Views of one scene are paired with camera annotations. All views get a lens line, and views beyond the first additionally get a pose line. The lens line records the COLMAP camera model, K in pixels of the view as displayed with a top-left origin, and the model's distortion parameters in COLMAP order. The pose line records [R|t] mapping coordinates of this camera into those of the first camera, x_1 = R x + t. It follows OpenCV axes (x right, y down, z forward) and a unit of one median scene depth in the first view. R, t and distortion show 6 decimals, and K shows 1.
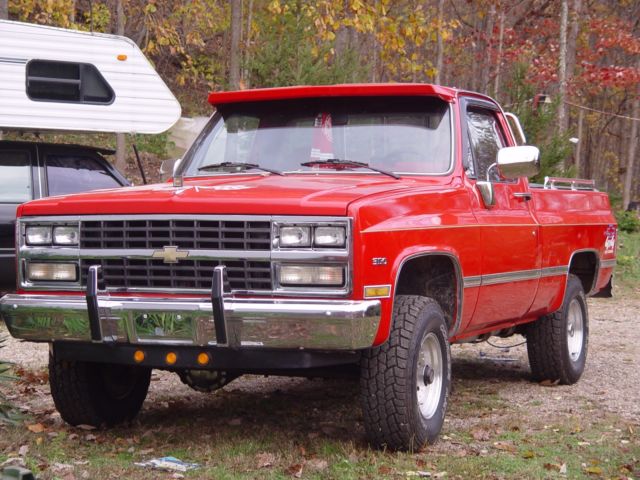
lens RADIAL K [[1366.5, 0, 320.0], [0, 1366.5, 240.0], [0, 0, 1]] dist [0.108293, 0.377286]
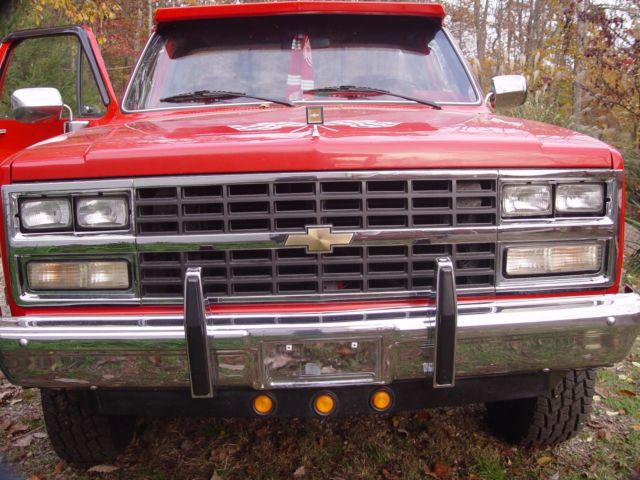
lens RADIAL K [[733.6, 0, 320.0], [0, 733.6, 240.0], [0, 0, 1]] dist [-0.212398, 0.259341]
pose [[0.895399, -0.088450, 0.436391, -0.224585], [0.030113, 0.989856, 0.138844, -0.030159], [-0.444245, -0.111180, 0.888980, 0.649602]]
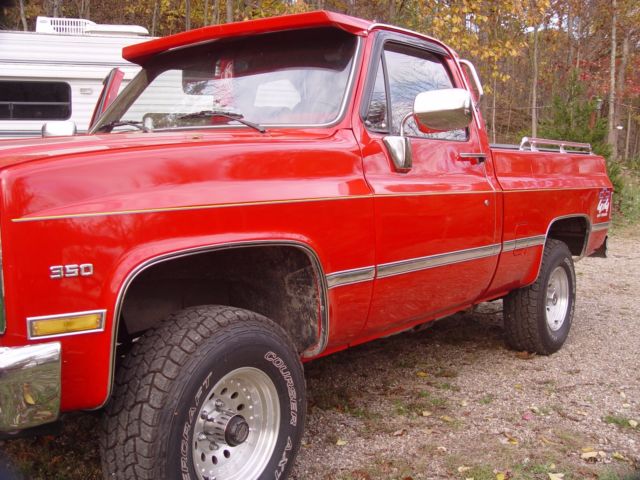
lens RADIAL K [[733.6, 0, 320.0], [0, 733.6, 240.0], [0, 0, 1]] dist [-0.212398, 0.259341]
pose [[0.974667, 0.018653, -0.222880, 0.183125], [-0.002187, 0.997263, 0.073901, -0.016643], [0.223648, -0.071542, 0.972041, 0.646280]]
